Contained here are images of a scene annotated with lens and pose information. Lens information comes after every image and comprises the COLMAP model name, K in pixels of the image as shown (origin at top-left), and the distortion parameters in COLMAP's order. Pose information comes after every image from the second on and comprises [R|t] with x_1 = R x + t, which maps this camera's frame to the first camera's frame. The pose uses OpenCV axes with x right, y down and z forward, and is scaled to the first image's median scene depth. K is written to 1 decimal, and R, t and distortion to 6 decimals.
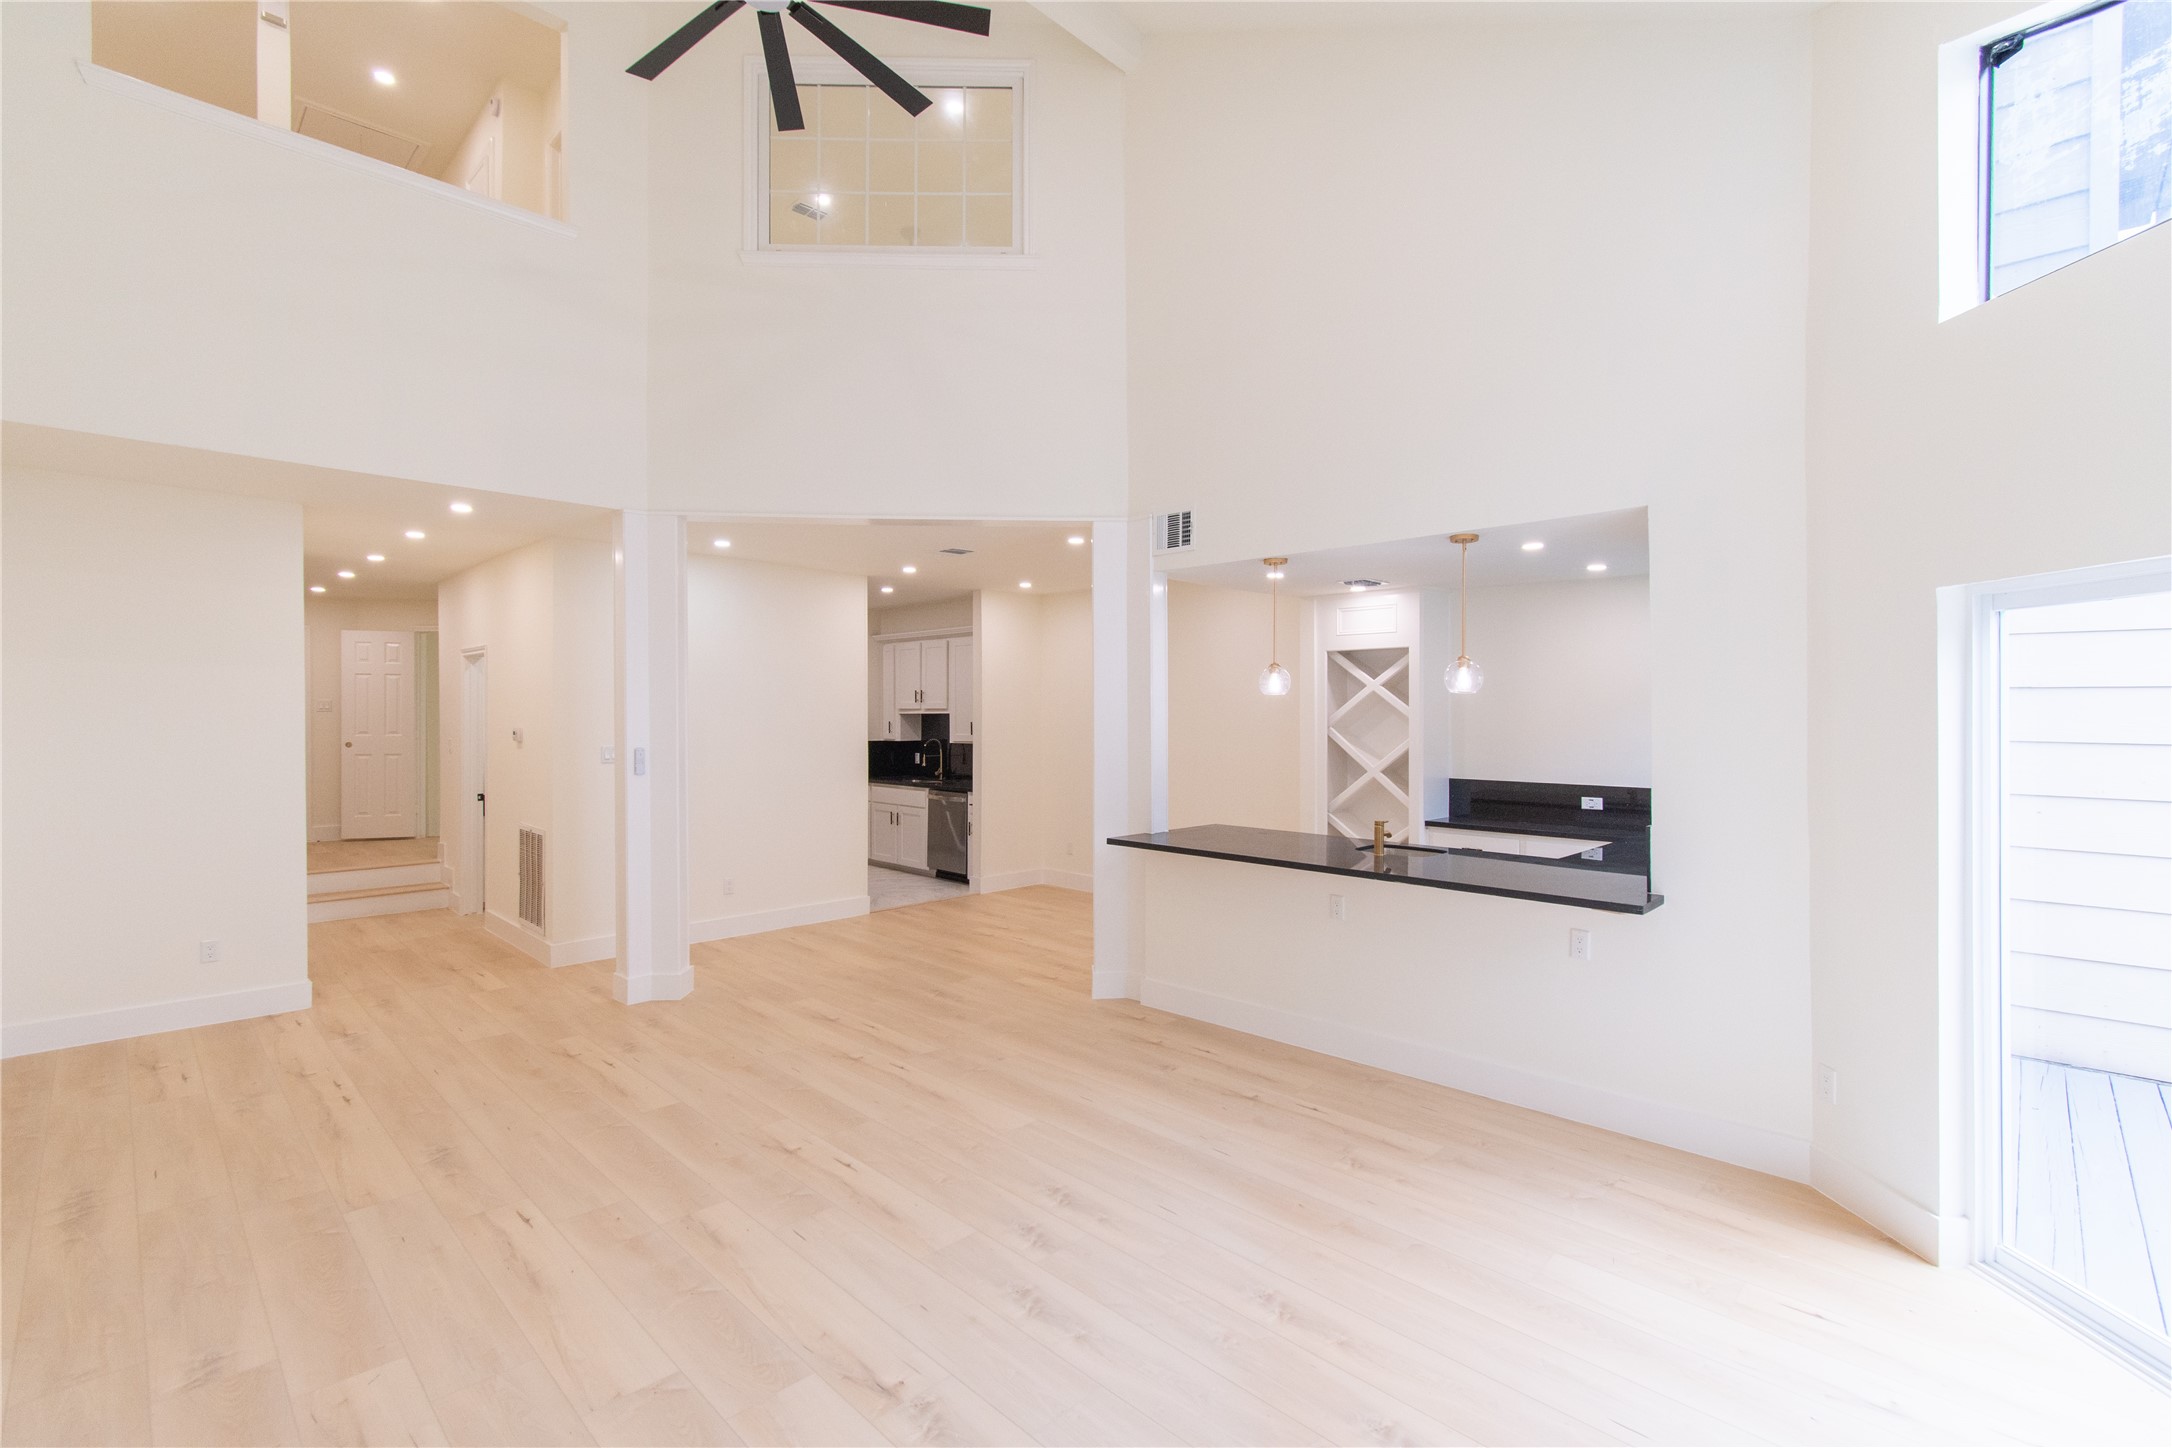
lens RADIAL K [[963.2, 0, 1088.6], [0, 963.2, 717.7], [0, 0, 1]] dist [0.000729, -0.000436]
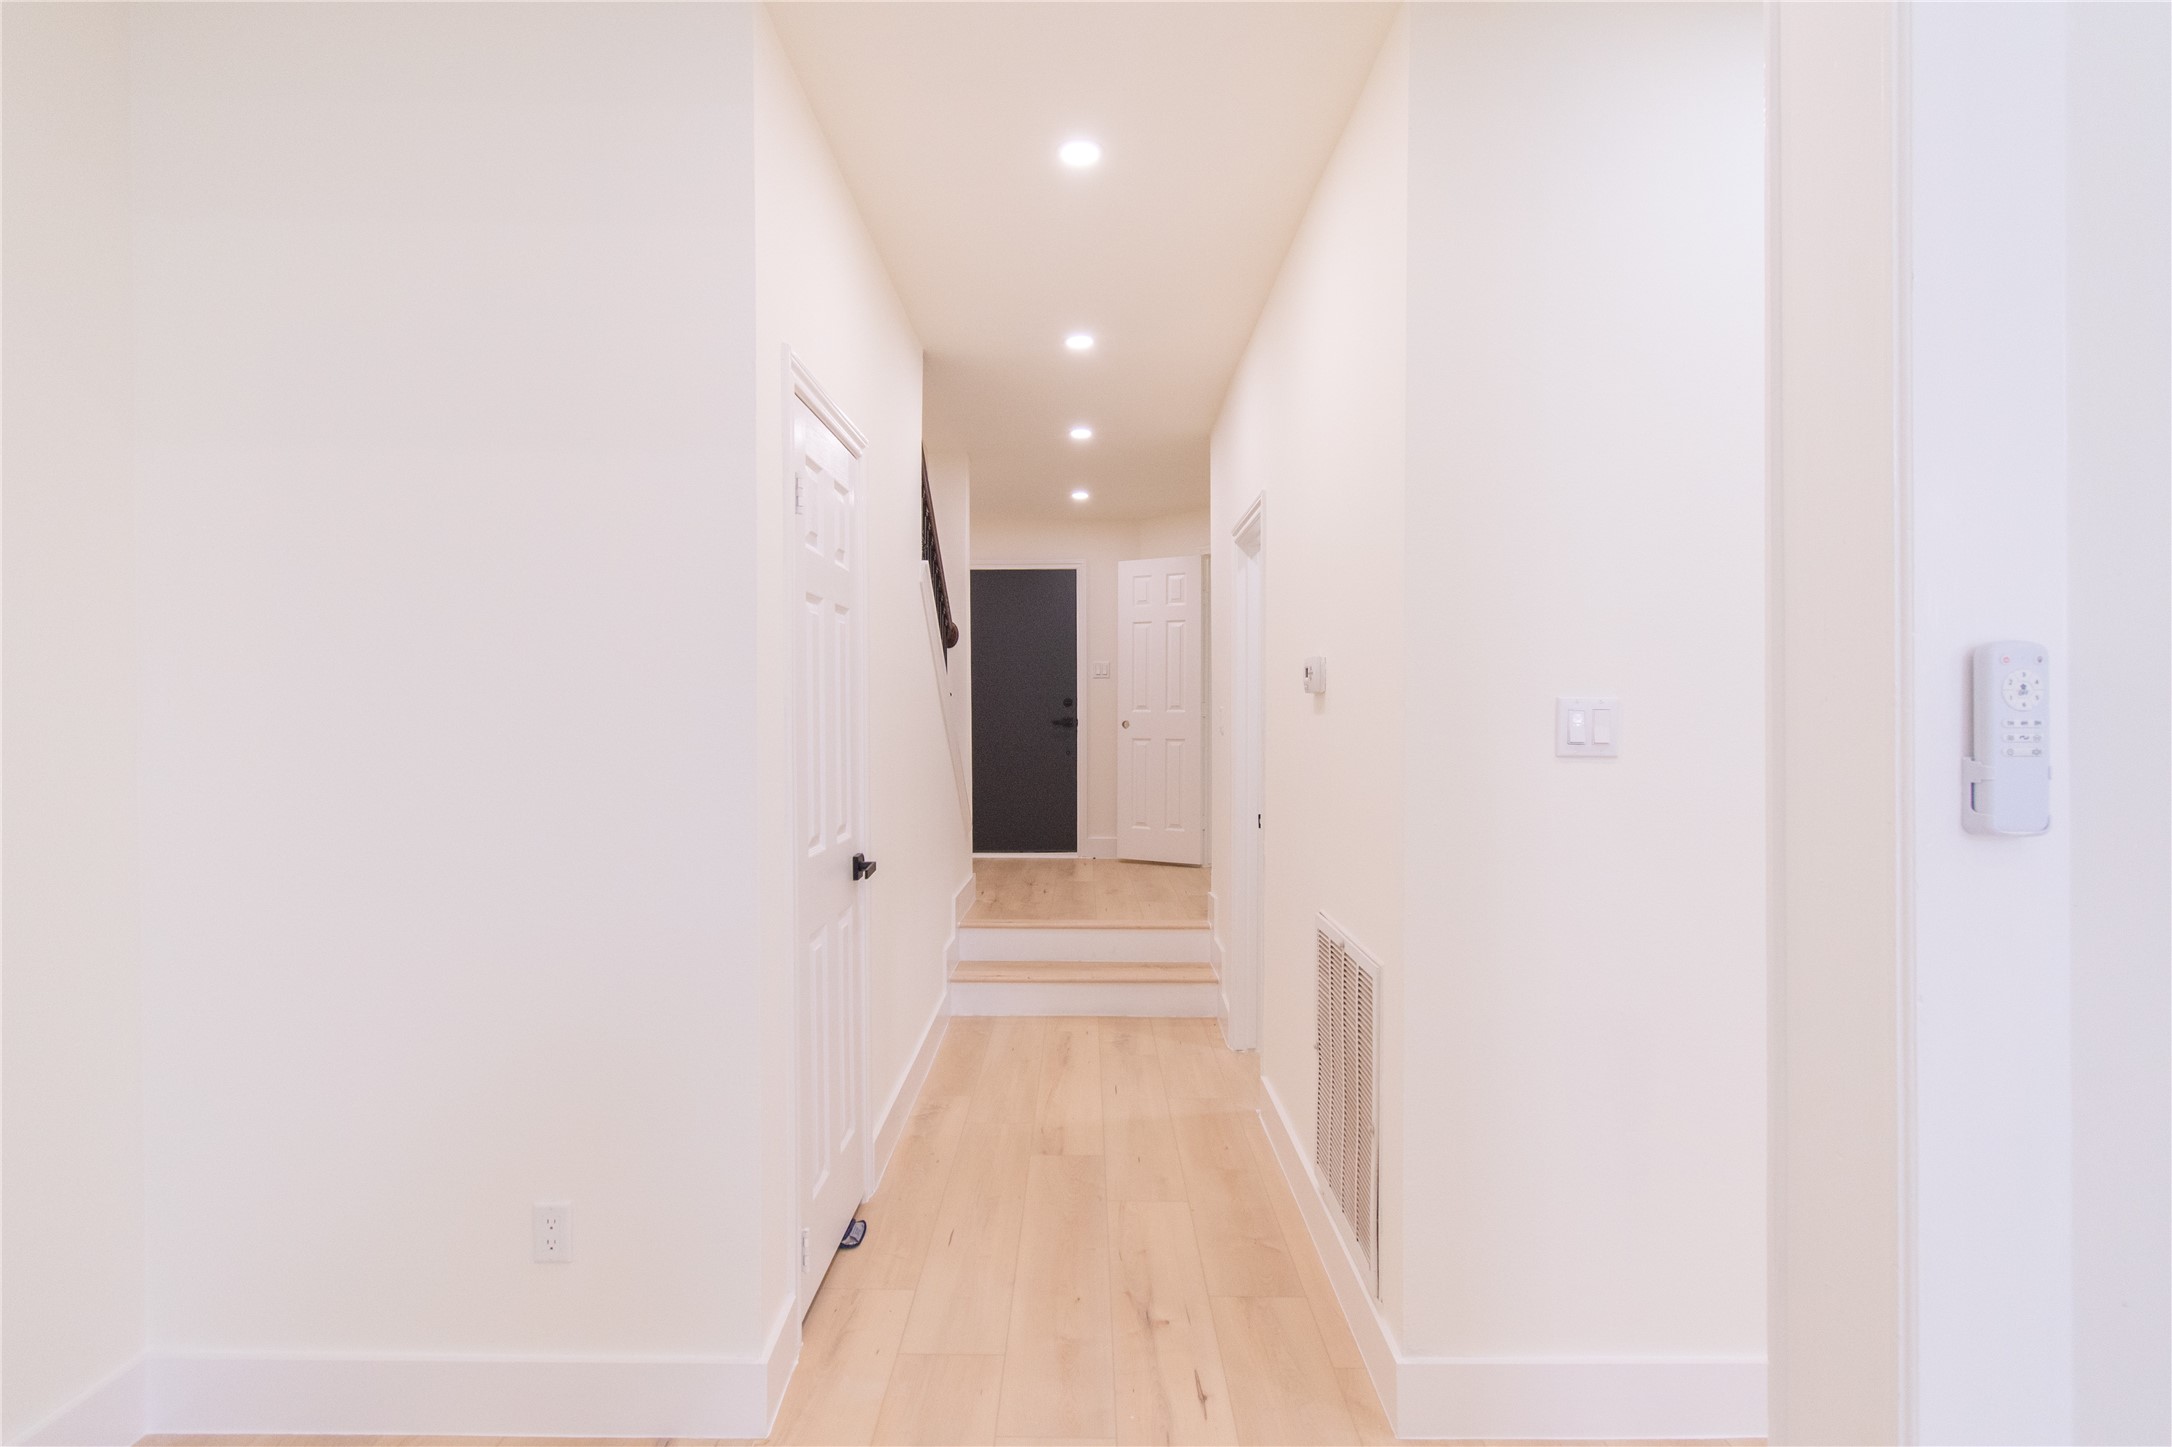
lens RADIAL K [[976.3, 0, 1081.0], [0, 976.3, 731.0], [0, 0, 1]] dist [0.001134, 0.000031]
pose [[0.689322, 0.007834, -0.724413, -0.382510], [-0.000634, 0.999948, 0.010210, 0.035593], [0.724455, -0.006578, 0.689291, 0.675731]]
